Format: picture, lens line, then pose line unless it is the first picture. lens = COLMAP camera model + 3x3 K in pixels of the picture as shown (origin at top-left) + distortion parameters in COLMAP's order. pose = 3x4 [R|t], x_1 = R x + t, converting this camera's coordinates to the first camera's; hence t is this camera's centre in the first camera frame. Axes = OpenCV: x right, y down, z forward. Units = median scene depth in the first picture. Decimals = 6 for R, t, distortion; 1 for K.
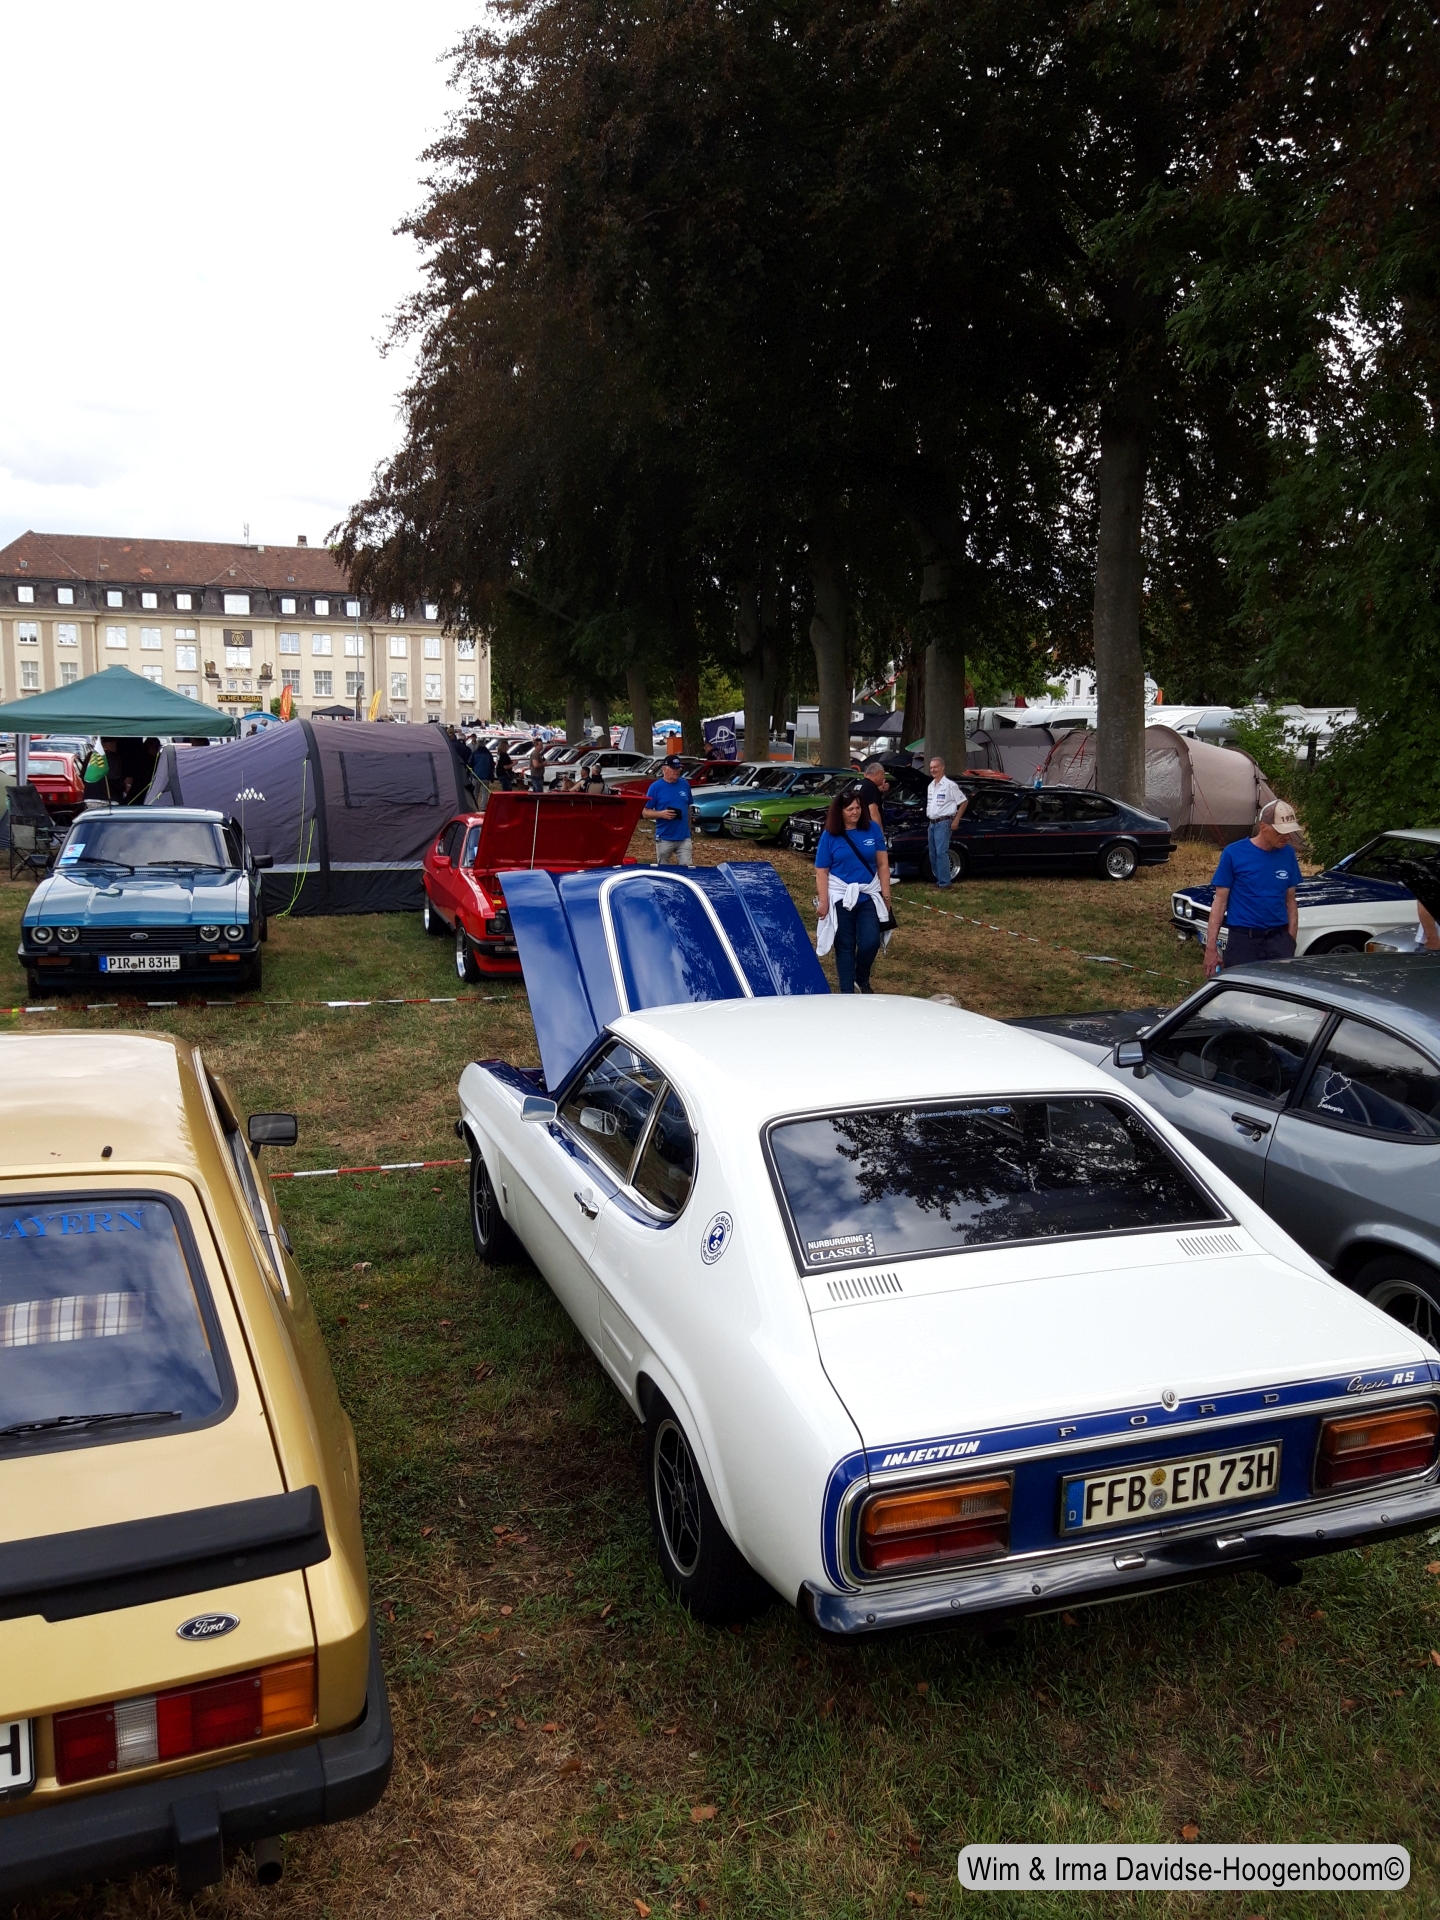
lens RADIAL K [[1489.2, 0, 708.5], [0, 1489.2, 970.0], [0, 0, 1]] dist [0.078776, -0.128328]
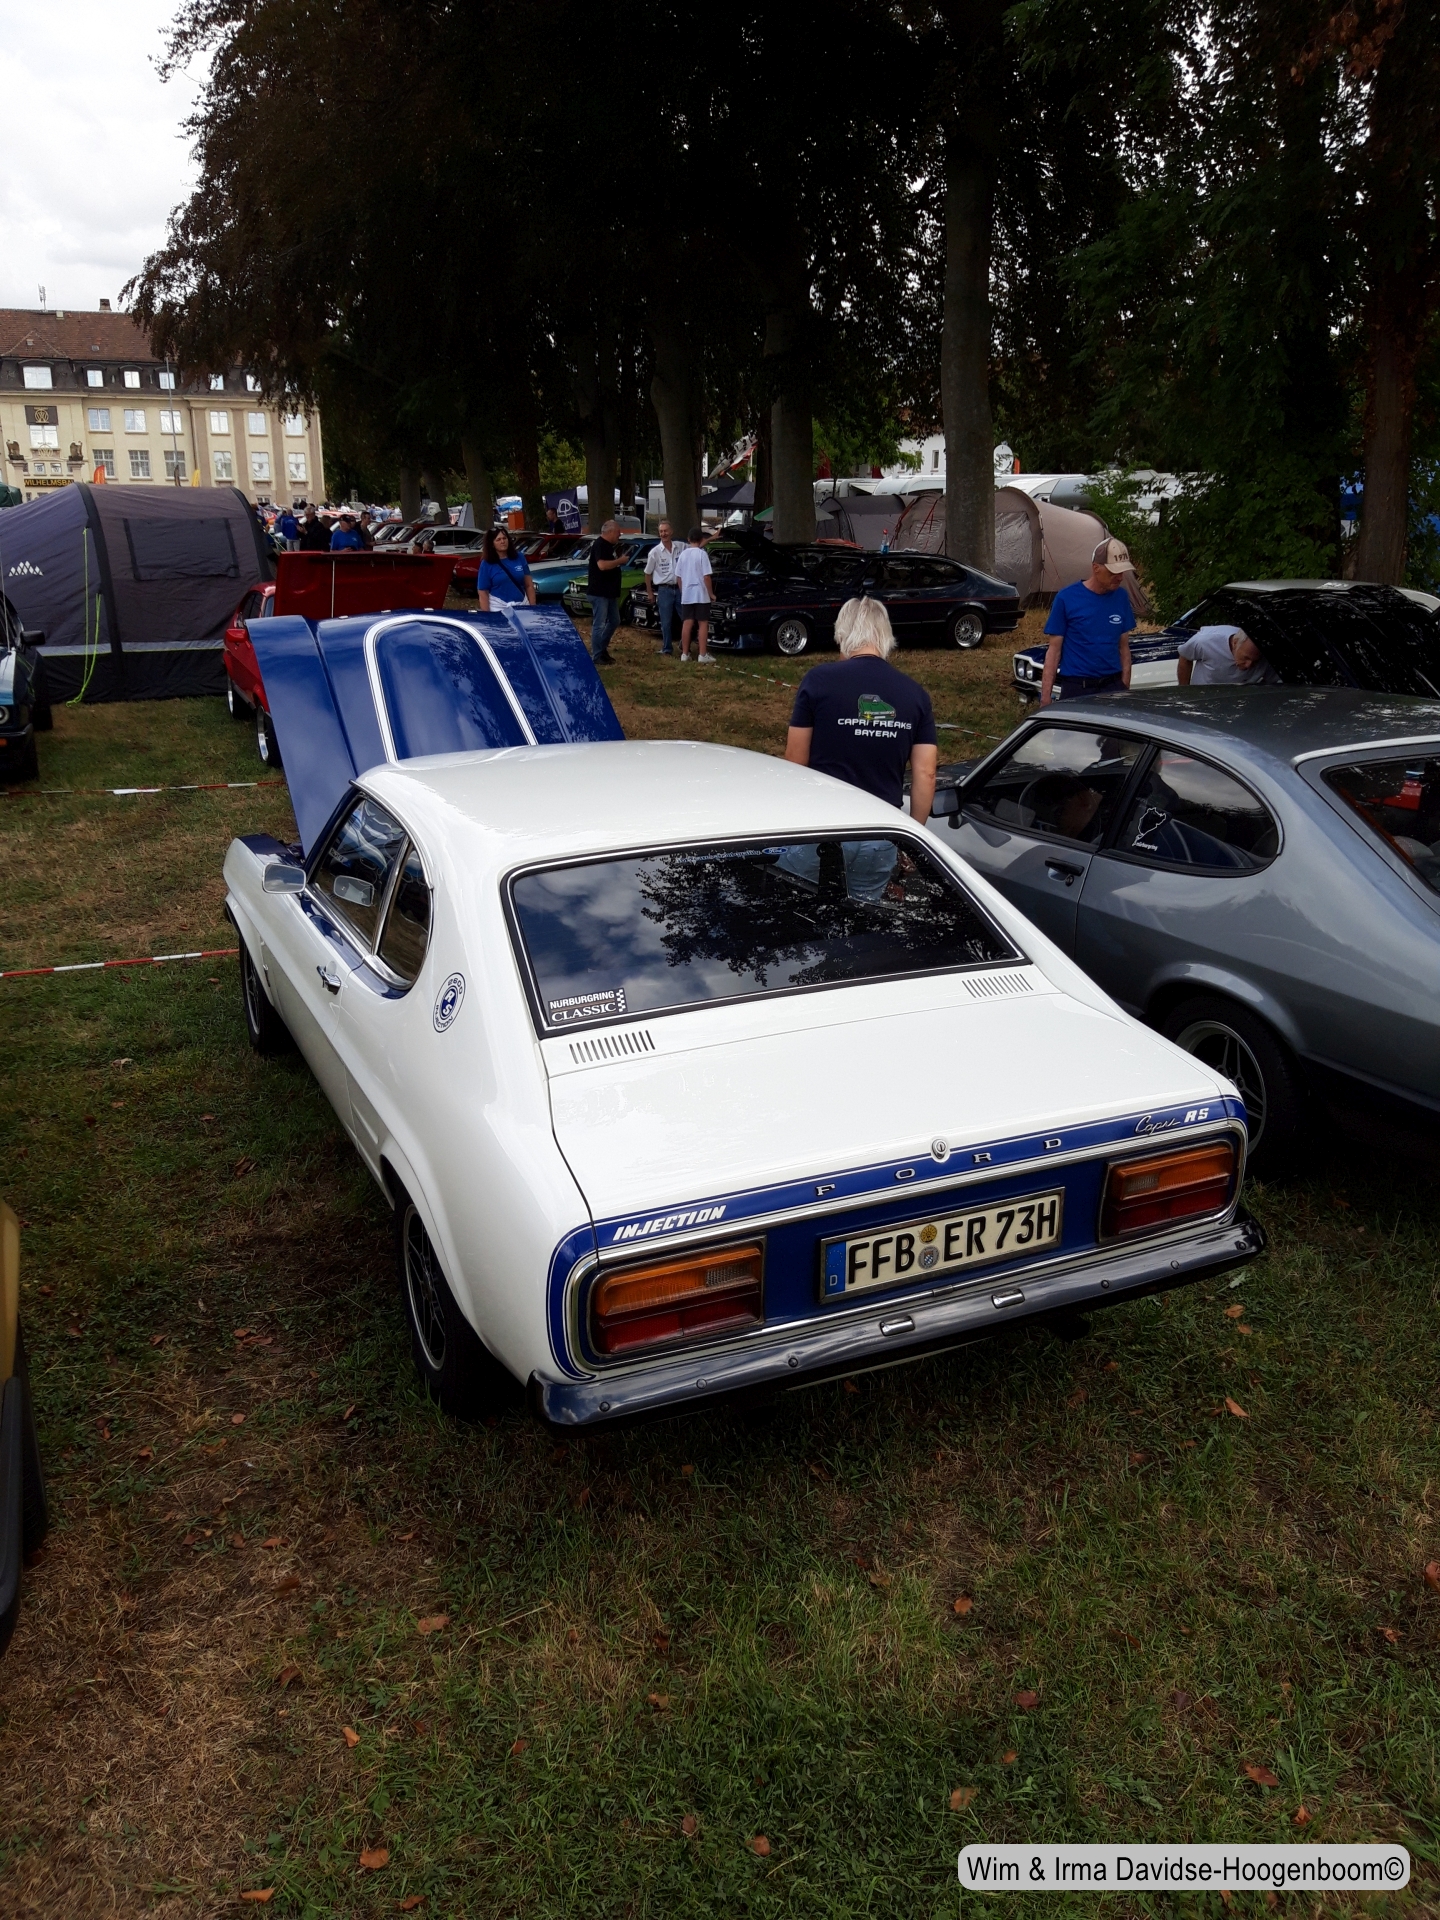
lens RADIAL K [[1493.9, 0, 705.0], [0, 1493.9, 959.1], [0, 0, 1]] dist [0.077116, -0.128180]
pose [[0.995765, -0.039928, 0.082811, 0.071869], [0.028910, 0.991064, 0.130216, 0.038311], [-0.087270, -0.127270, 0.988021, 0.104957]]
